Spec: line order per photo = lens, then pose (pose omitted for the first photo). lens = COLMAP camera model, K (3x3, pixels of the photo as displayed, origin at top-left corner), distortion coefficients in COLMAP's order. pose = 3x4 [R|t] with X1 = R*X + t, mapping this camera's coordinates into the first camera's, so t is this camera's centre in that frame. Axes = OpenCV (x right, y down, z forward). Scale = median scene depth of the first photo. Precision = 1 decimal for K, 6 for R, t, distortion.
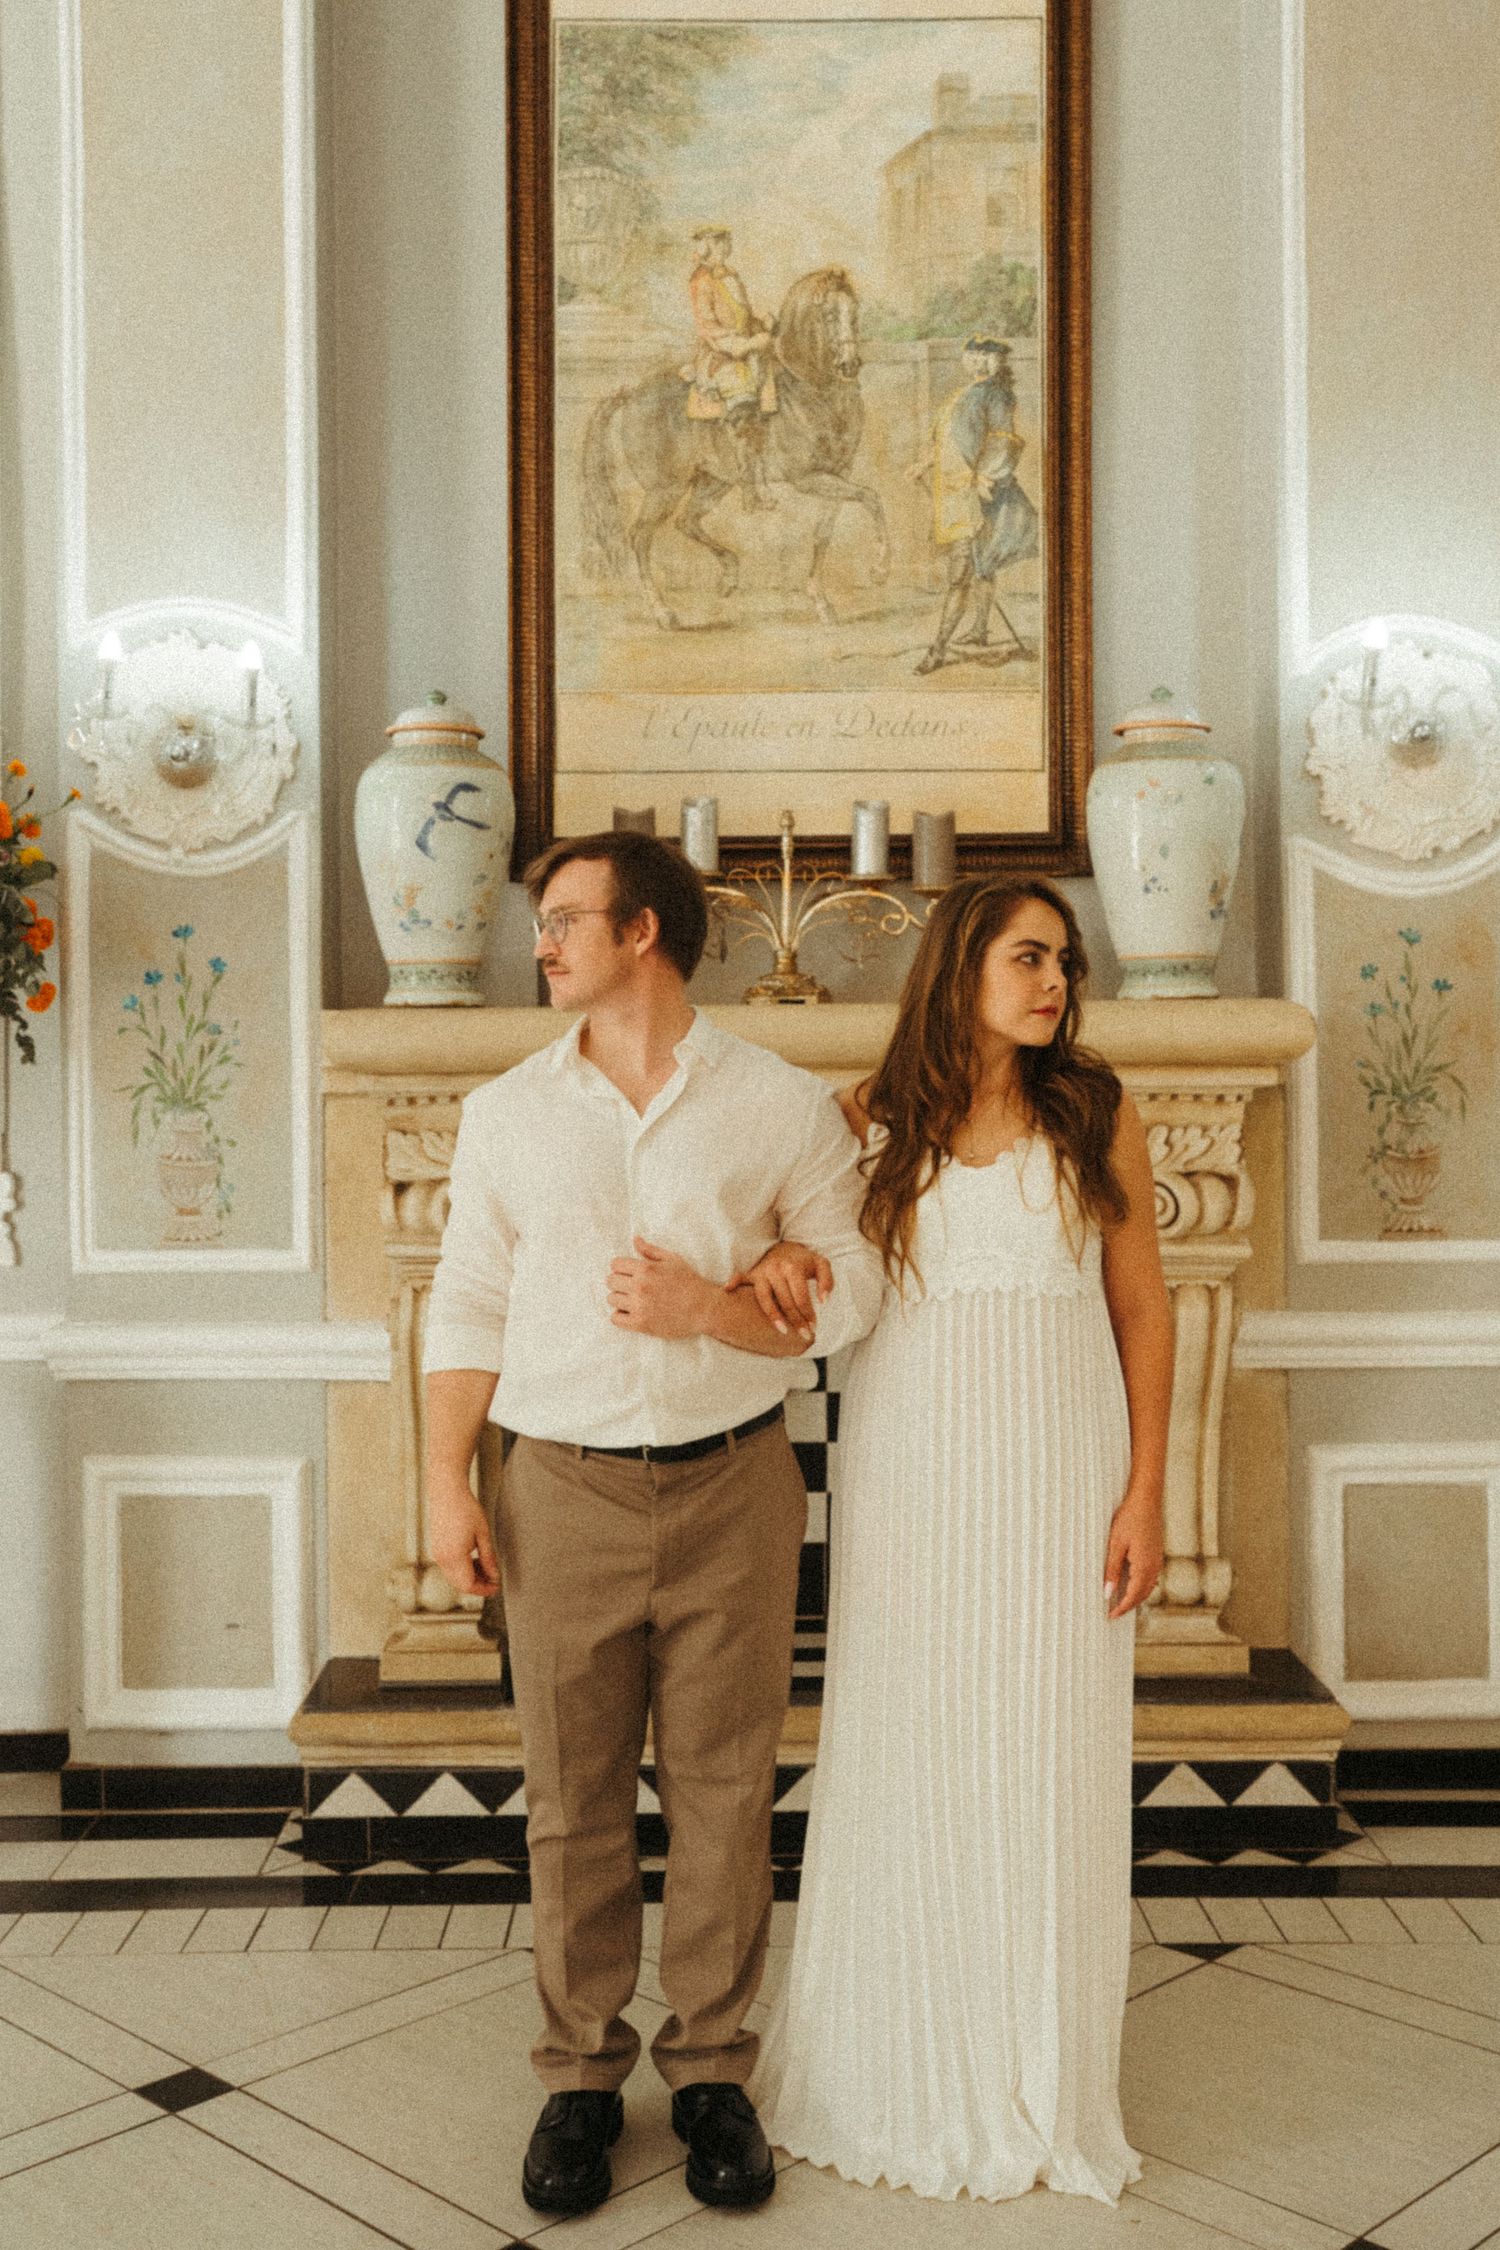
lens RADIAL K [[2474.5, 0, 673.1], [0, 2474.5, 1055.9], [0, 0, 1]] dist [-0.037194, 0.161521]
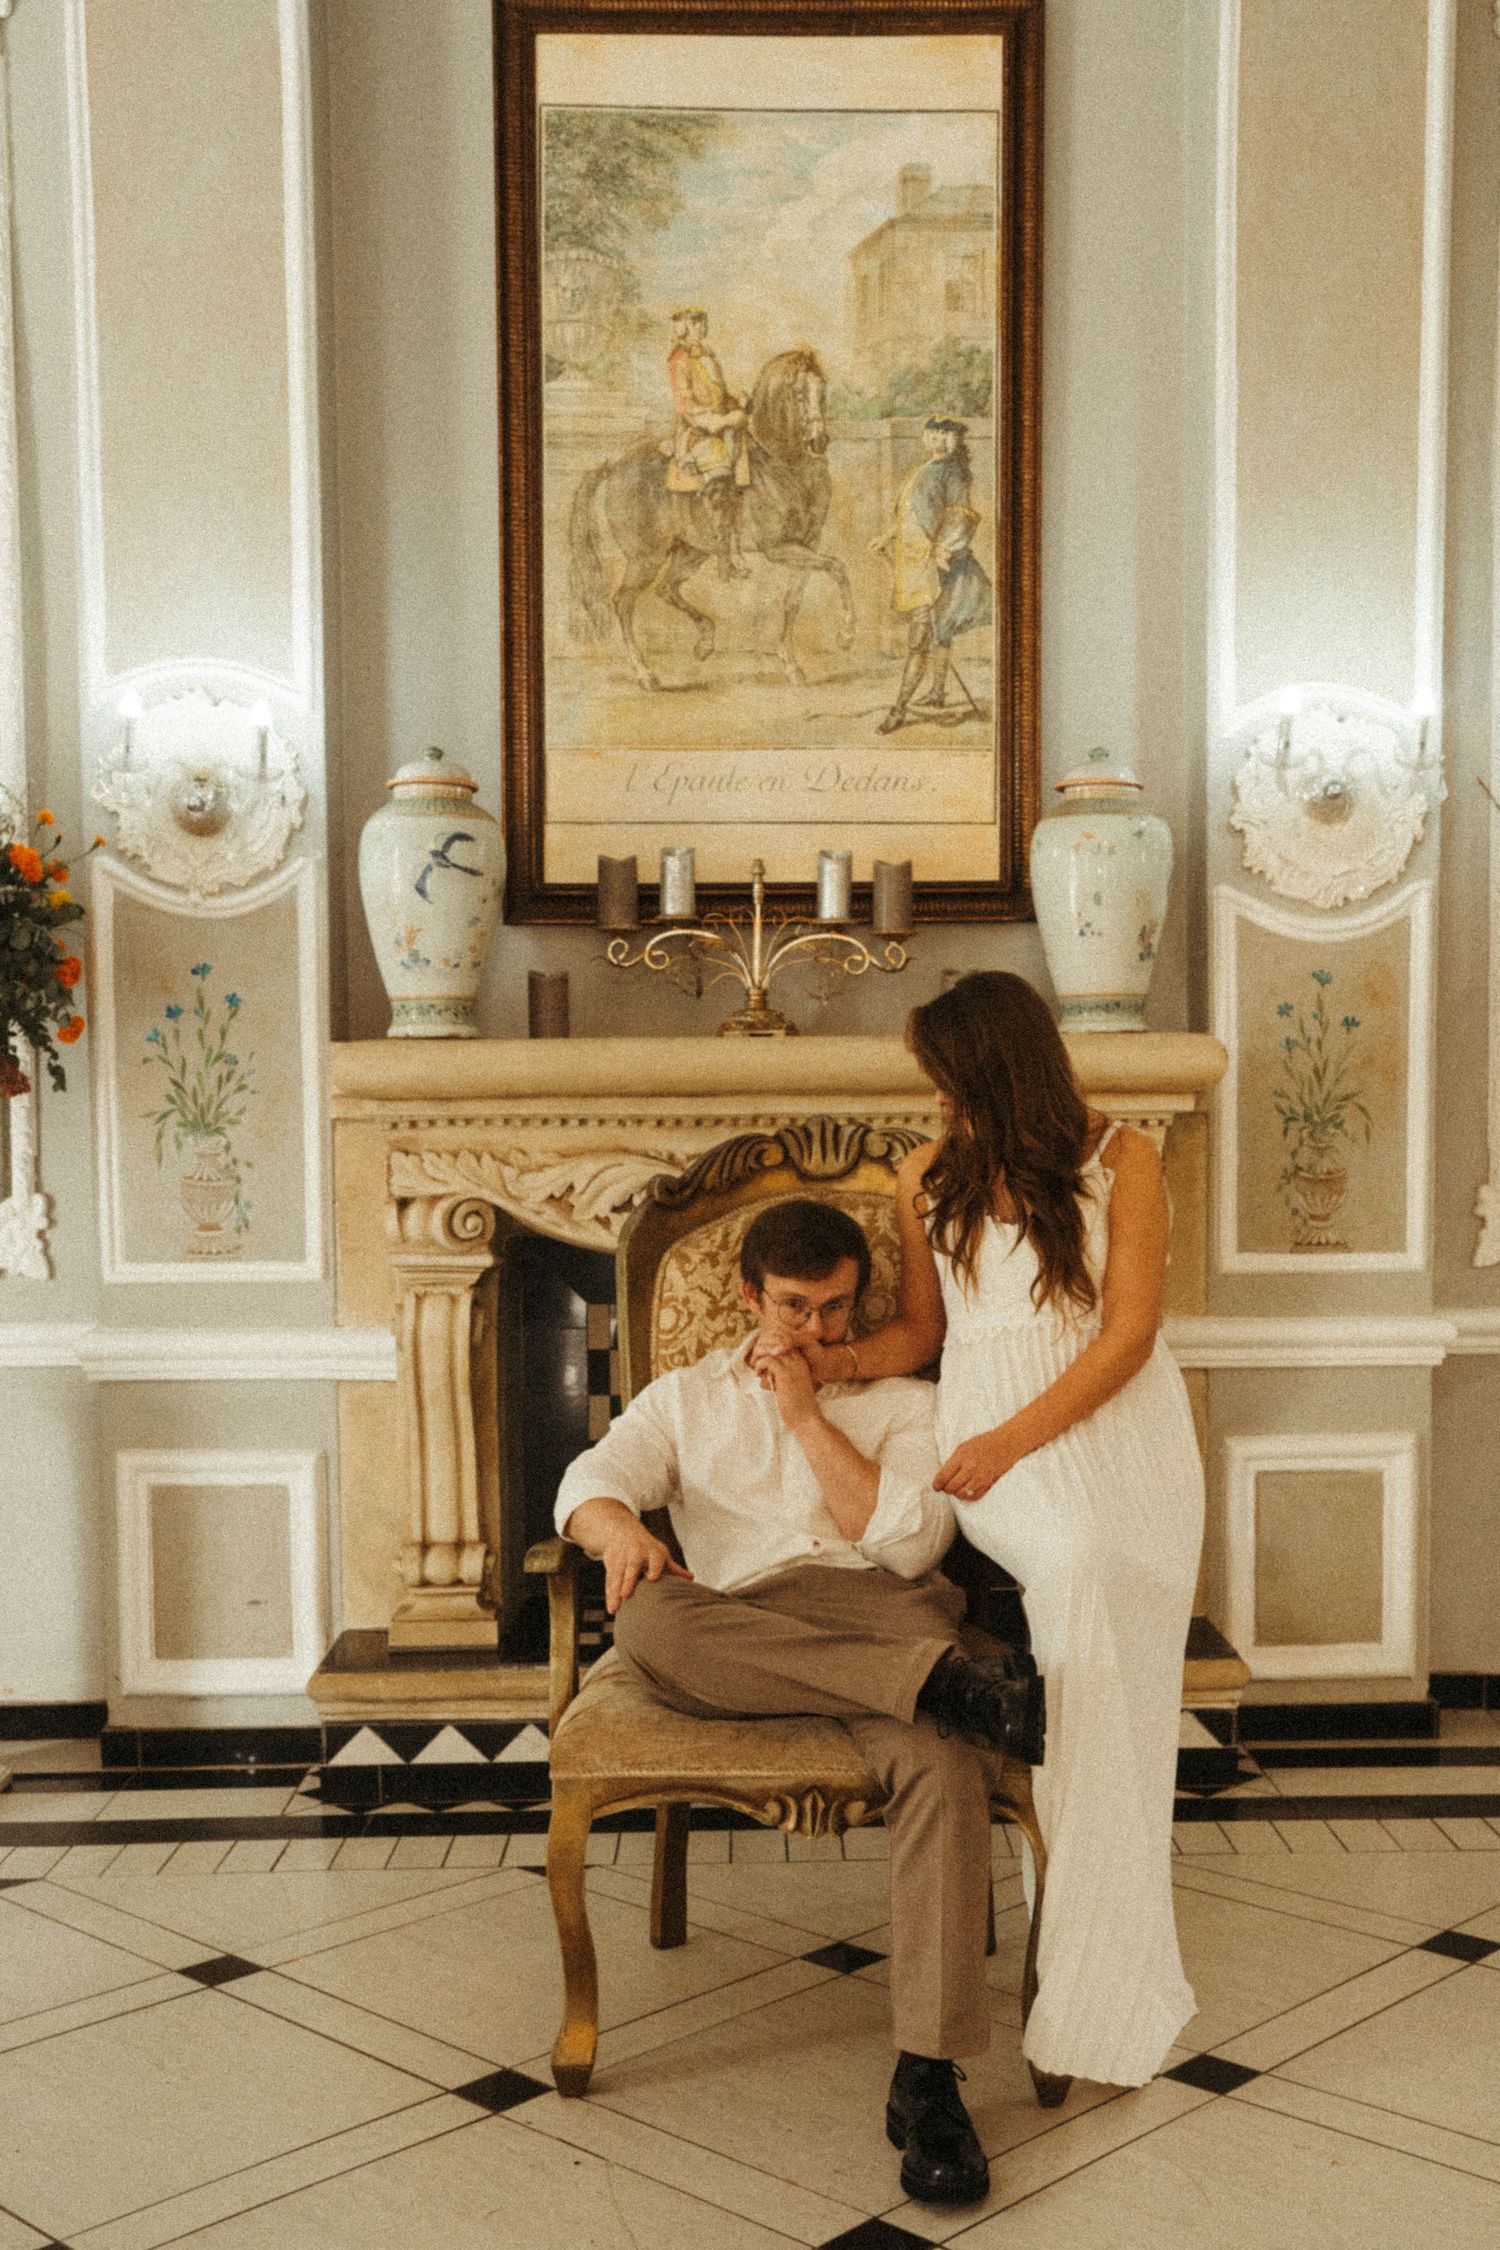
lens RADIAL K [[2530.2, 0, 787.7], [0, 2530.2, 1281.6], [0, 0, 1]] dist [-0.043316, 0.178049]
pose [[0.999363, -0.001018, 0.035667, 0.019552], [-0.001406, 0.997694, 0.067851, 0.010845], [-0.035654, -0.067858, 0.997058, -0.124269]]
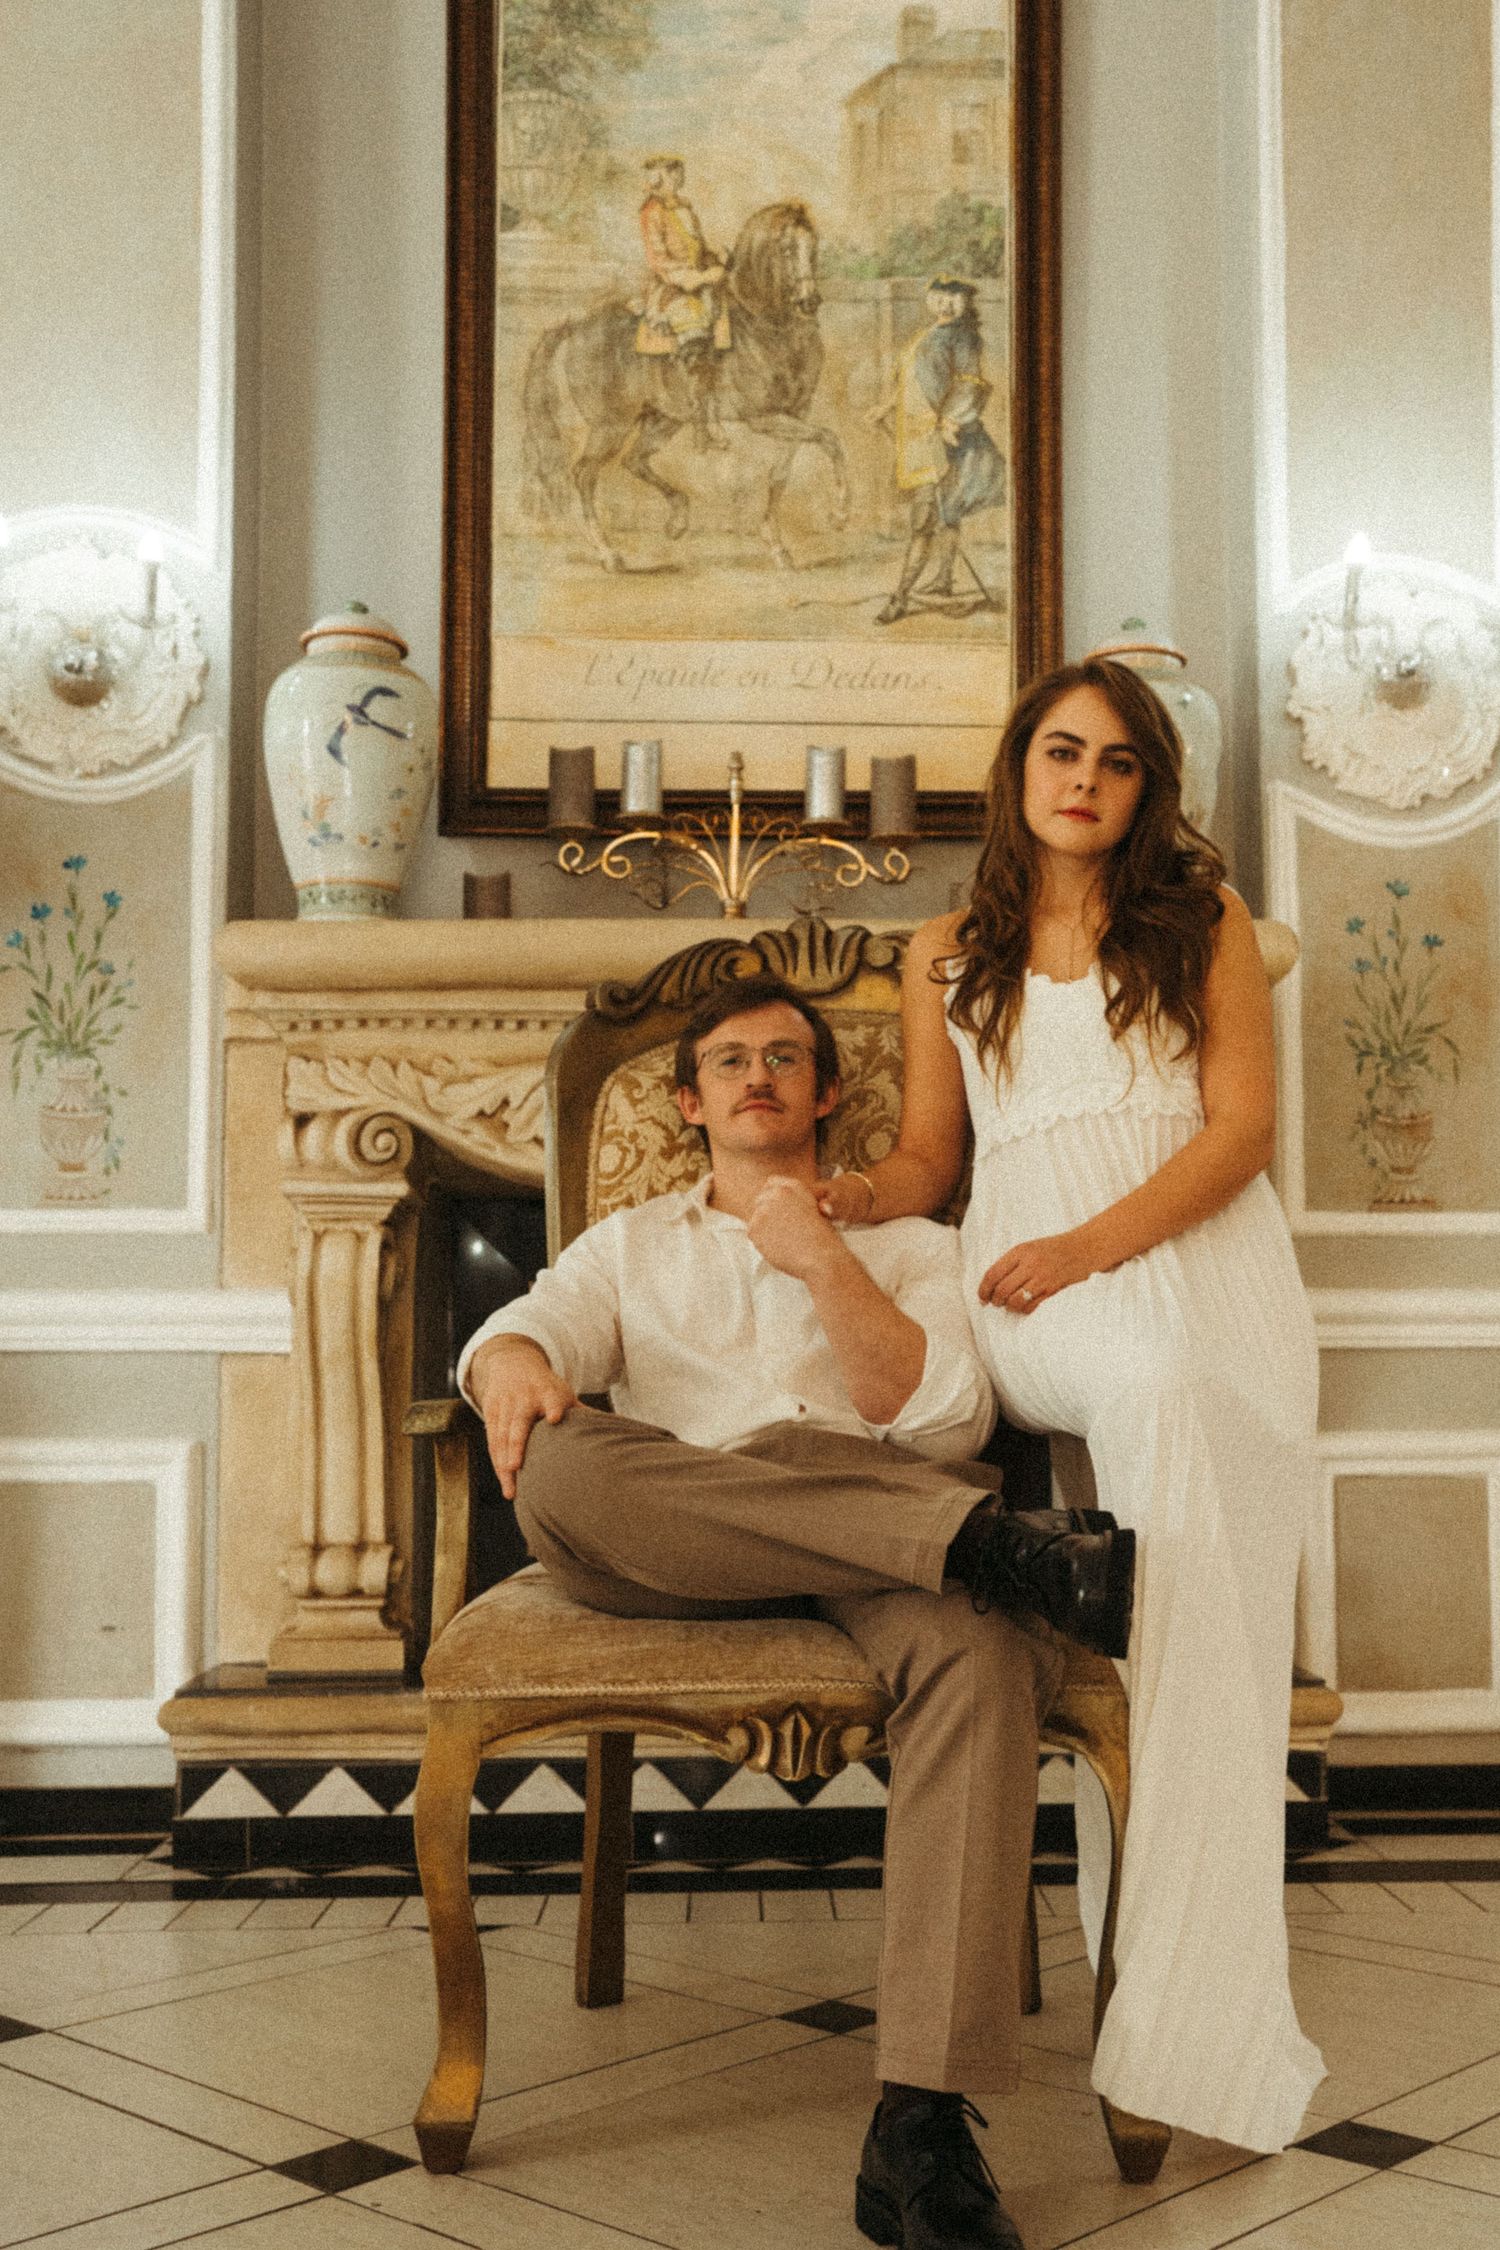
lens RADIAL K [[2445.0, 0, 801.7], [0, 2445.0, 1223.3], [0, 0, 1]] dist [-0.032550, 0.157951]
pose [[0.998891, 0.009905, 0.046032, 0.030544], [-0.006487, 0.997250, -0.073821, 0.148041], [-0.046637, 0.073440, 0.996209, 0.095604]]
